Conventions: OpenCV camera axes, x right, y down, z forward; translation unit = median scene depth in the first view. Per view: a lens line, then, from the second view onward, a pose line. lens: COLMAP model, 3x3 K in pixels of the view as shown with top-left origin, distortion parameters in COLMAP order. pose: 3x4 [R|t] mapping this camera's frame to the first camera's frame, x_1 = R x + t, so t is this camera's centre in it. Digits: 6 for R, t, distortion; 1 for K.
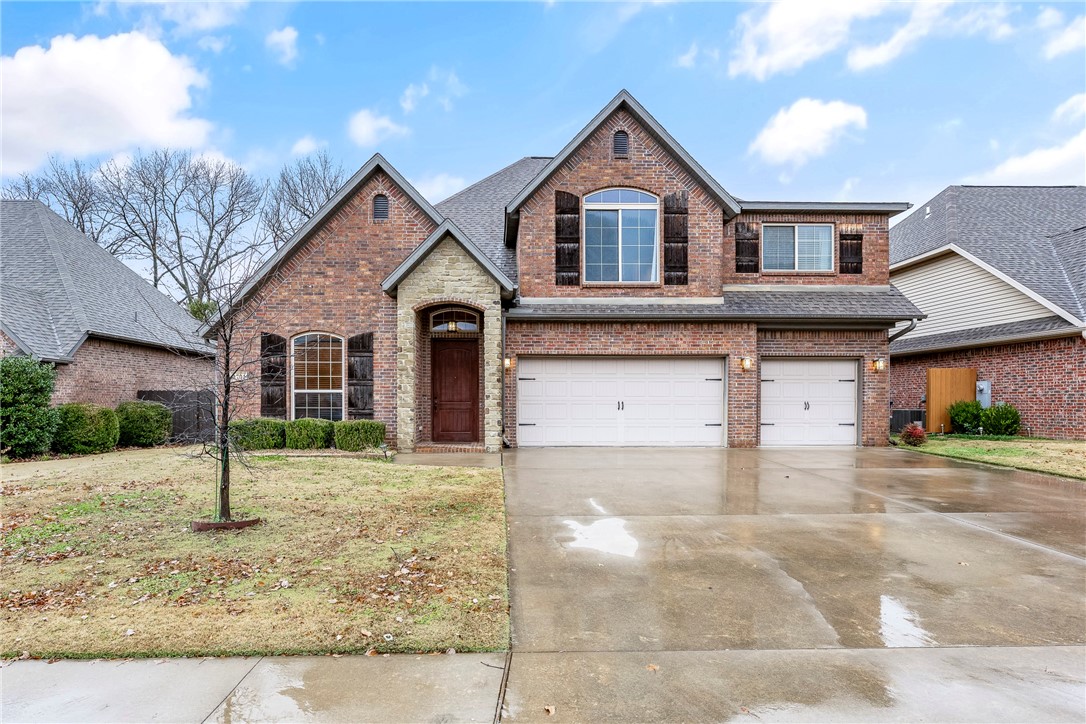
lens RADIAL K [[541.4, 0, 541.0], [0, 541.4, 393.3], [0, 0, 1]] dist [0.000473, 0.000866]
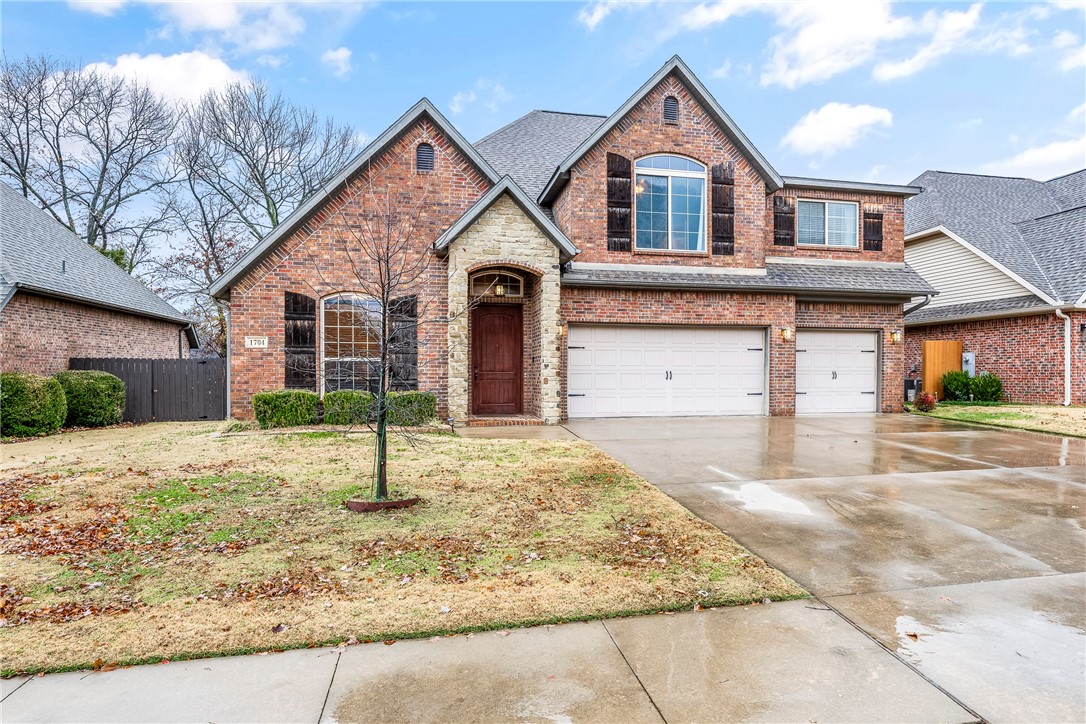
lens RADIAL K [[600.6, 0, 546.1], [0, 600.6, 365.1], [0, 0, 1]] dist [0.004235, -0.002380]
pose [[0.980308, 0.001703, 0.197468, -0.292080], [-0.002377, 0.999992, 0.003177, 0.001425], [-0.197461, -0.003584, 0.980304, -0.029738]]
